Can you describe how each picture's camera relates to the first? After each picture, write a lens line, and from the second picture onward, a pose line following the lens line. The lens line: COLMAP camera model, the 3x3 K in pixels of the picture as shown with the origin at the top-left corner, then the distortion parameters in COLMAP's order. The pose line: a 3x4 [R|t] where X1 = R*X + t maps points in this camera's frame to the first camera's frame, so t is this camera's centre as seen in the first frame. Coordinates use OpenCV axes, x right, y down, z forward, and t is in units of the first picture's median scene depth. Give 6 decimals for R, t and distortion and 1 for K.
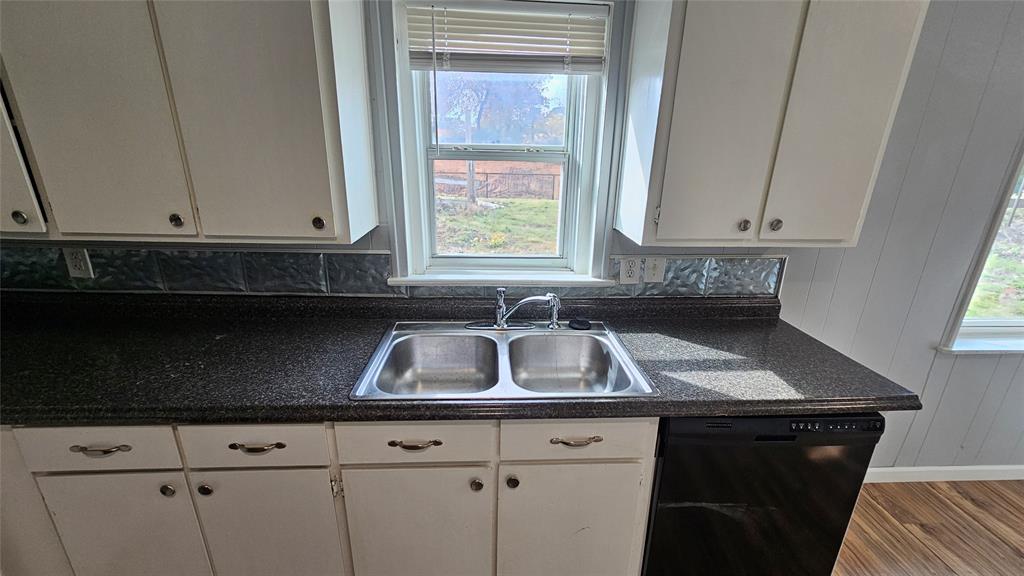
lens RADIAL K [[417.7, 0, 514.3], [0, 417.7, 297.6], [0, 0, 1]] dist [0.000055, 0.000333]
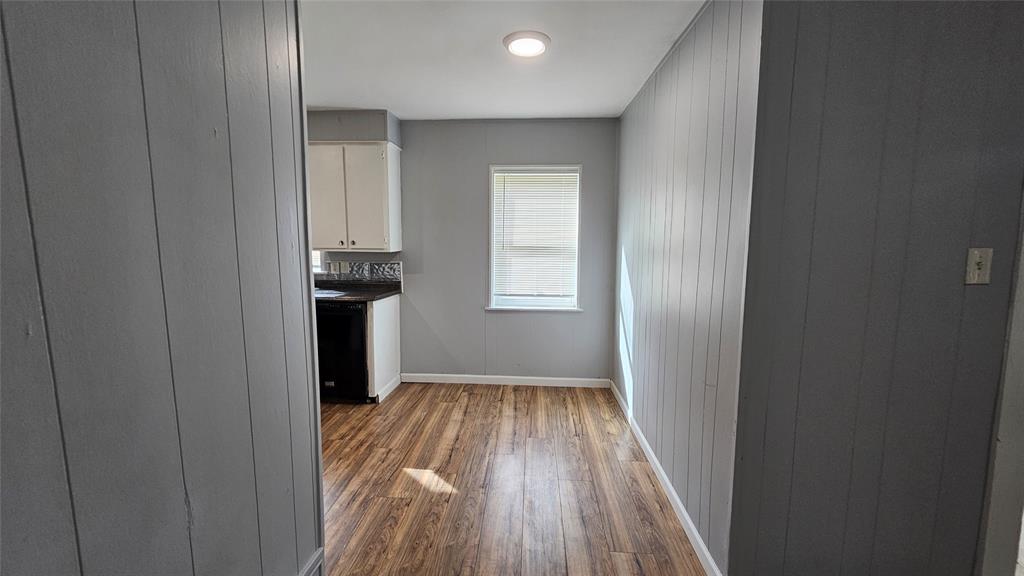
lens RADIAL K [[417.7, 0, 510.1], [0, 417.7, 287.7], [0, 0, 1]] dist [0.000055, 0.000333]
pose [[0.993804, 0.004699, -0.111050, 1.534950], [-0.029950, 0.973472, -0.226836, 0.555231], [0.107038, 0.228756, 0.967581, -1.167812]]
